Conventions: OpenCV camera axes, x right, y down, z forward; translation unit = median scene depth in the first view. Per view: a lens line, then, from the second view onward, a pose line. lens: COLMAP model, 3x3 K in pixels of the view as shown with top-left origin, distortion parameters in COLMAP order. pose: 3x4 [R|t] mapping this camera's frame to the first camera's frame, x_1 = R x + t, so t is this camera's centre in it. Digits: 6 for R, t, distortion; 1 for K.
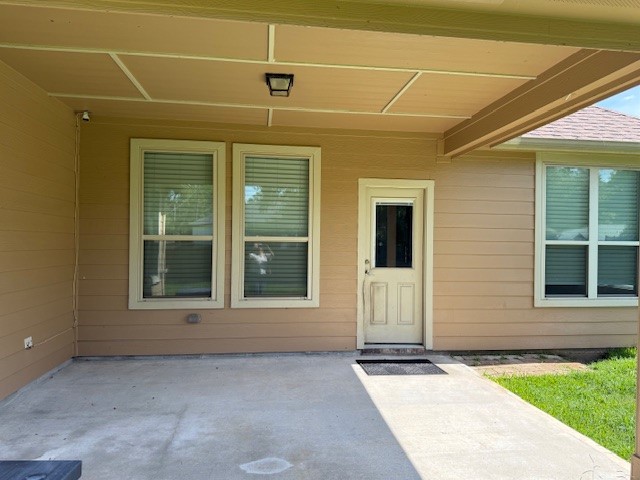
lens RADIAL K [[453.3, 0, 320.0], [0, 453.3, 240.0], [0, 0, 1]] dist [-0.000090, 0.000972]
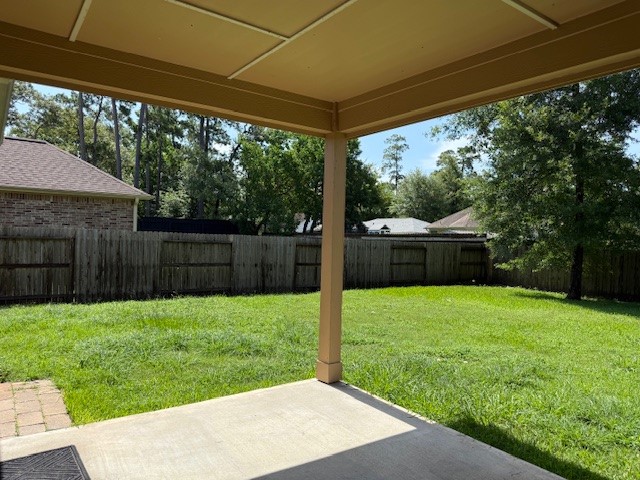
lens RADIAL K [[453.3, 0, 320.0], [0, 453.3, 240.0], [0, 0, 1]] dist [-0.000090, 0.000972]
pose [[-0.480447, -0.031692, 0.876451, -0.549912], [-0.035967, 0.999218, 0.016415, -0.013190], [-0.876286, -0.023637, -0.481211, 1.334001]]
